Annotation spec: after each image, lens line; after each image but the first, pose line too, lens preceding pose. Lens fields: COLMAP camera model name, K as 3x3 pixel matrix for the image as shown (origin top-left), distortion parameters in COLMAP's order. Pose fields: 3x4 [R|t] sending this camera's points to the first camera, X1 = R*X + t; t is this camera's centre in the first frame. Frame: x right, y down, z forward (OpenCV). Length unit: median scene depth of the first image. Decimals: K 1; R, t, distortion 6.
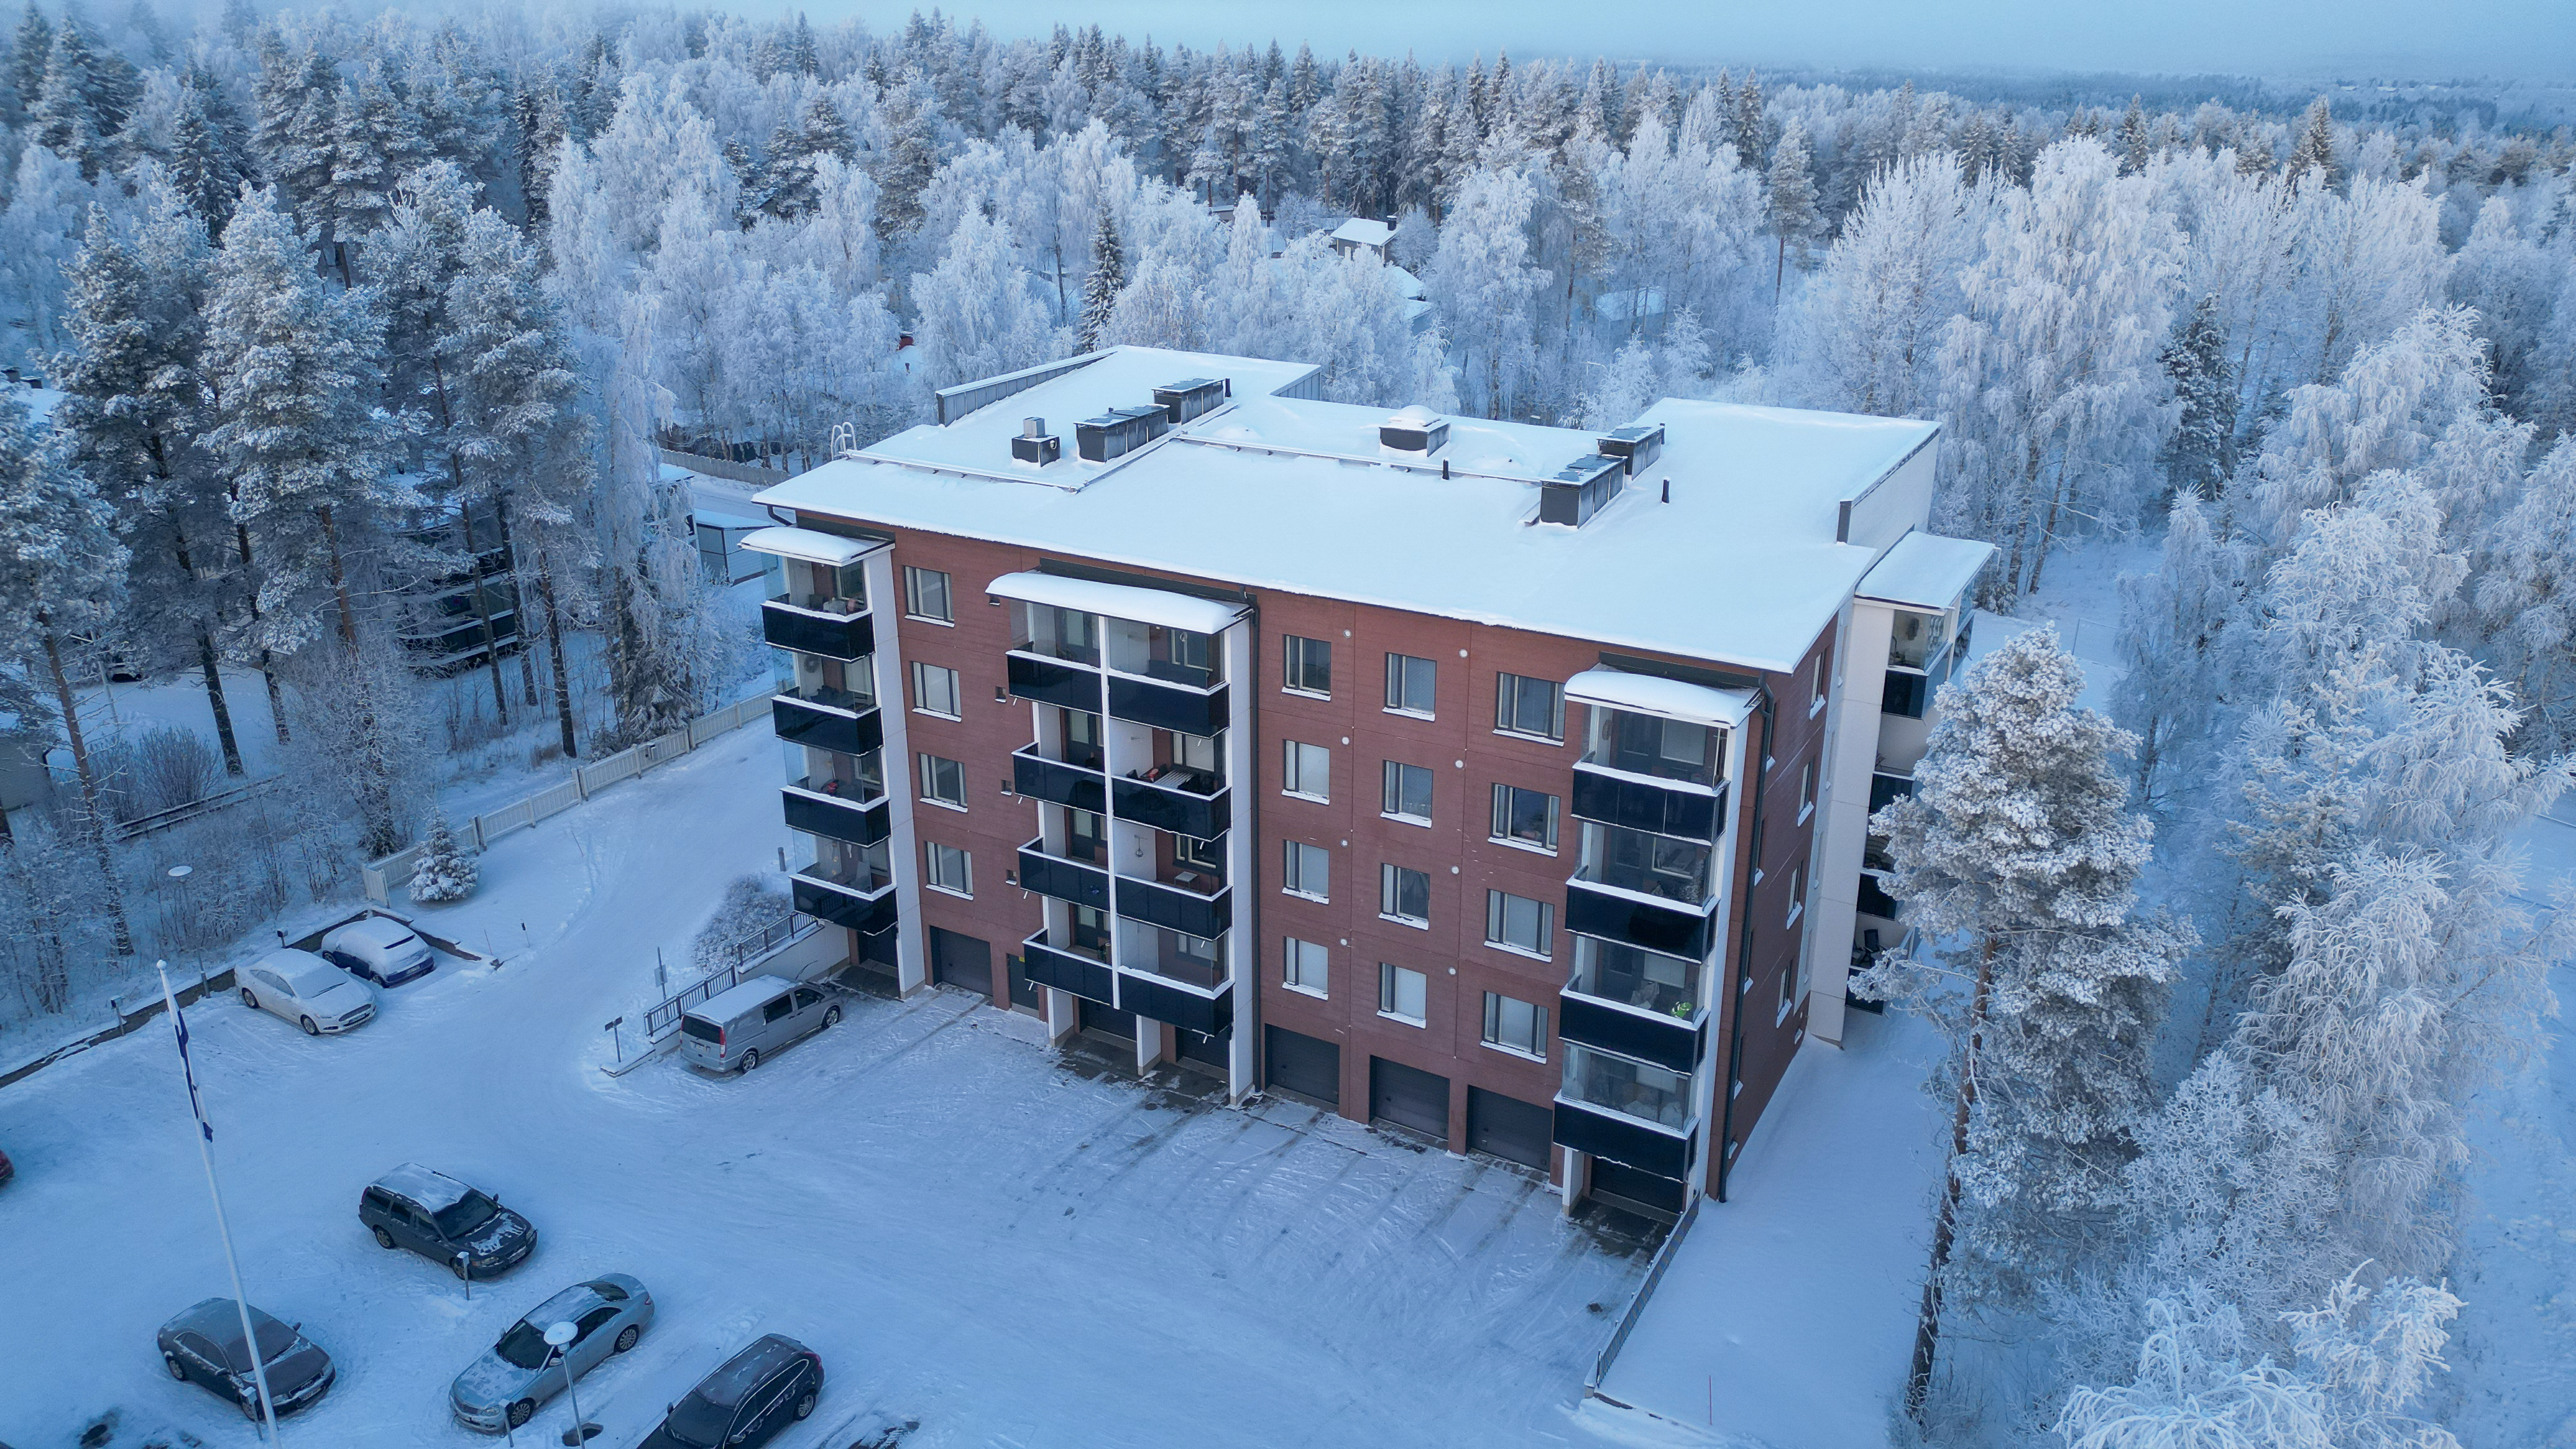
lens RADIAL K [[1800.2, 0, 1285.7], [0, 1800.2, 718.7], [0, 0, 1]] dist [0.026660, -0.020682]
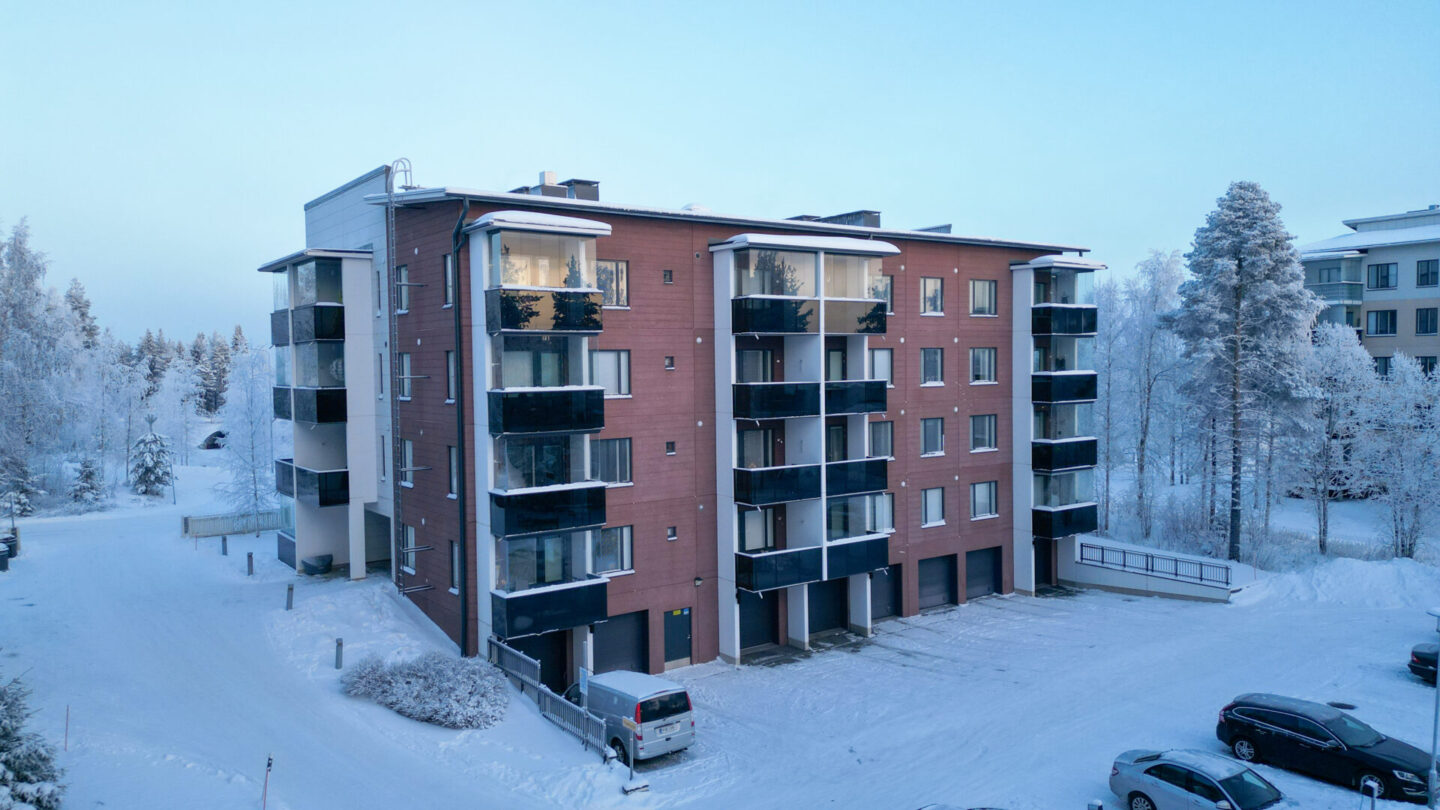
lens RADIAL K [[1006.4, 0, 721.0], [0, 1006.4, 405.1], [0, 0, 1]] dist [0.026660, -0.020682]
pose [[0.413616, -0.043741, 0.909400, -0.758477], [0.342138, 0.933103, -0.110731, 0.098534], [-0.843720, 0.356940, 0.400911, 0.730584]]
